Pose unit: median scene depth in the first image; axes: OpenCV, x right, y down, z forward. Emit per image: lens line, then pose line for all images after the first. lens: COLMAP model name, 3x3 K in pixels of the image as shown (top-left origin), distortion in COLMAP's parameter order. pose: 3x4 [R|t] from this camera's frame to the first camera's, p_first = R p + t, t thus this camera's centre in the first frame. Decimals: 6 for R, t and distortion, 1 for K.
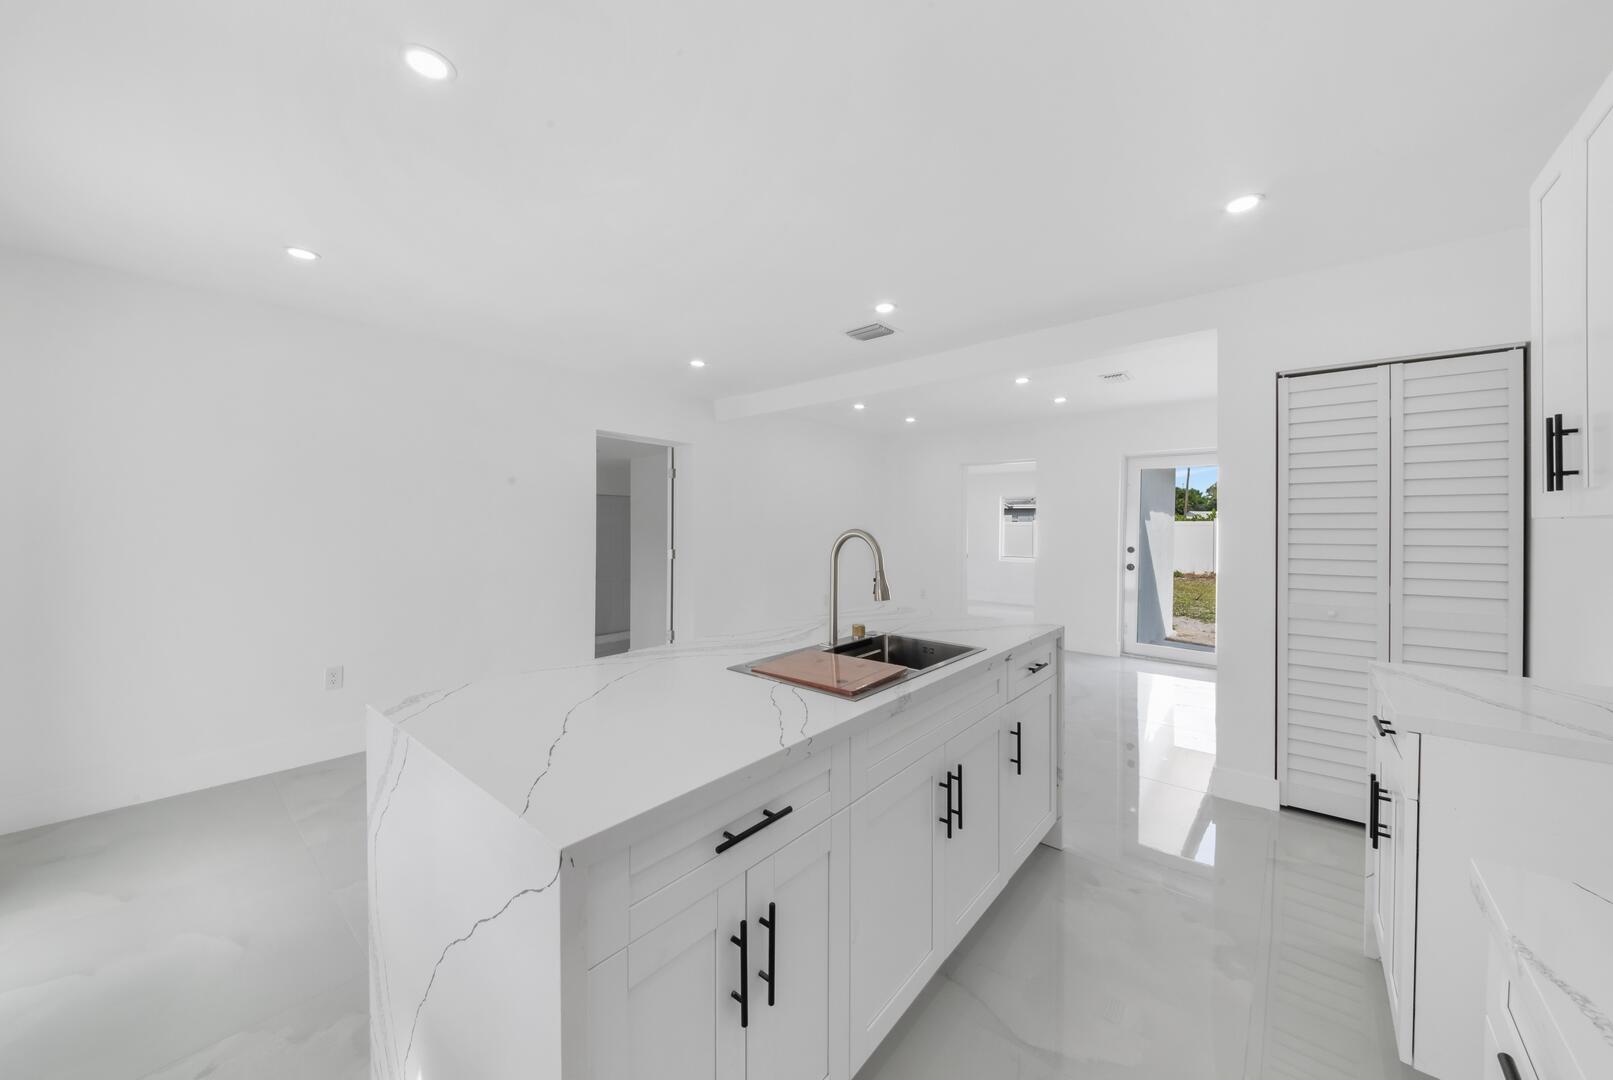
lens RADIAL K [[572.8, 0, 806.5], [0, 572.8, 540.0], [0, 0, 1]] dist [0.000235, 0.000001]
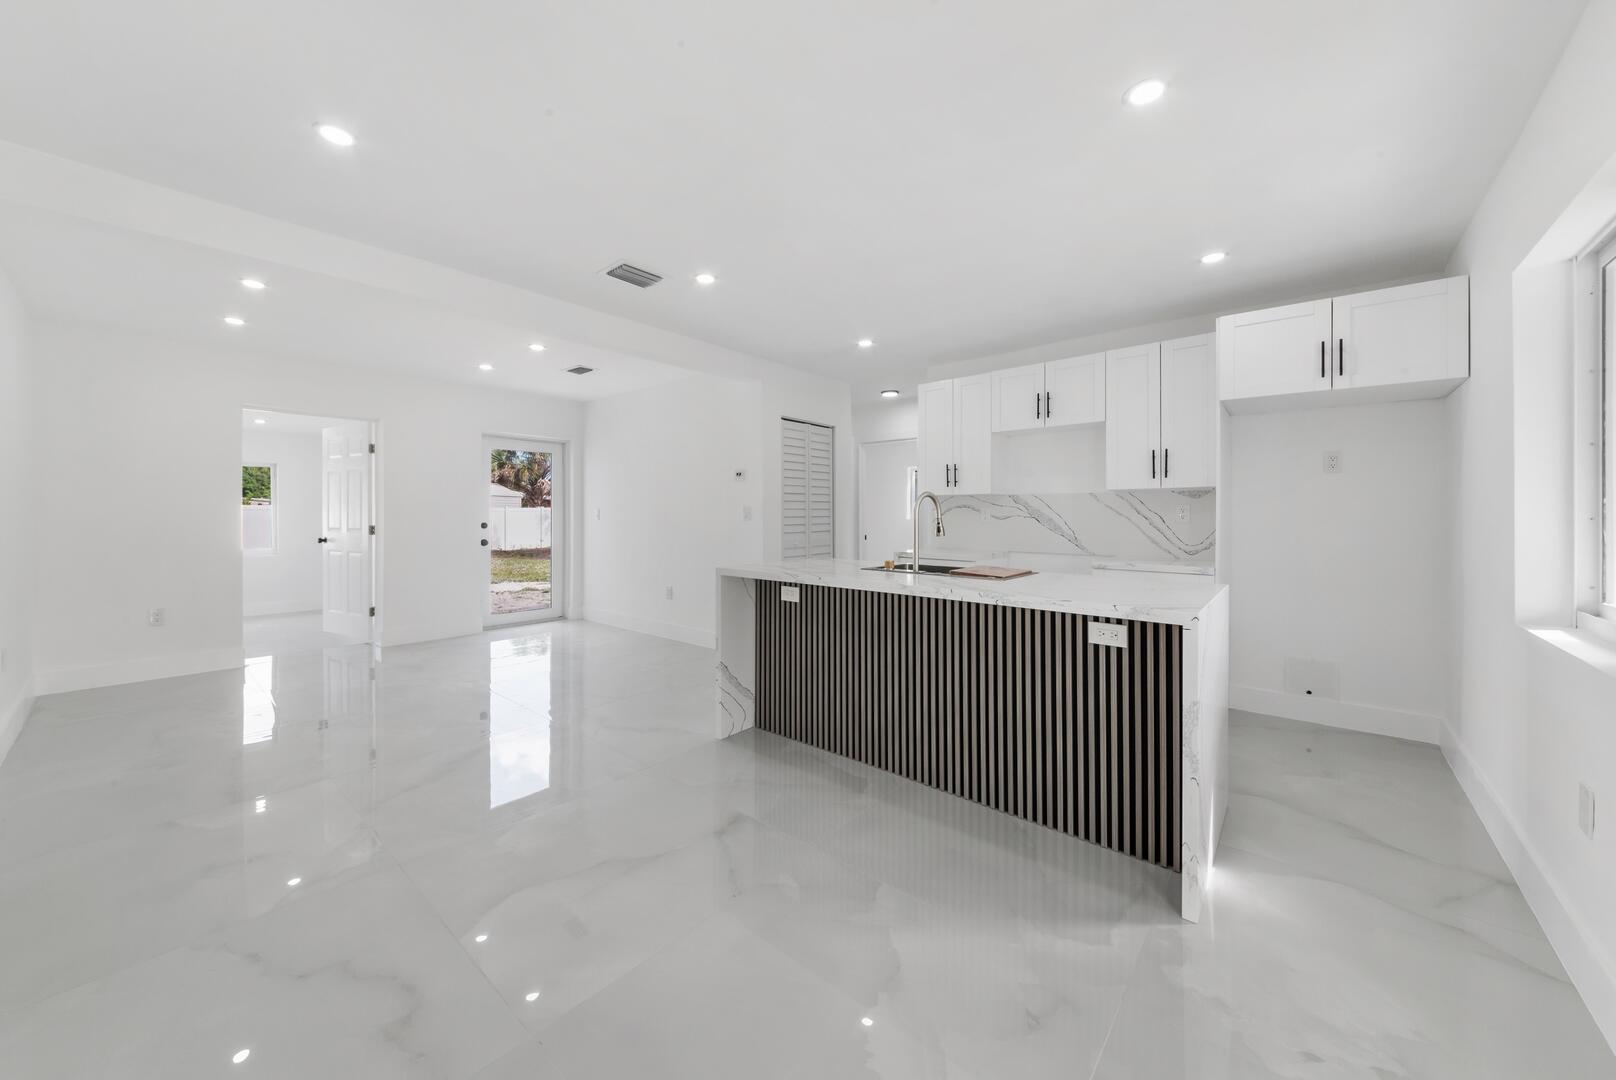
lens RADIAL K [[565.3, 0, 807.0], [0, 565.3, 512.1], [0, 0, 1]] dist [0.000138, -0.000007]
pose [[-0.002179, 0.004225, 0.999989, -0.786193], [0.020857, 0.999774, -0.004178, 0.021990], [-0.999780, 0.020848, -0.002267, 0.737040]]
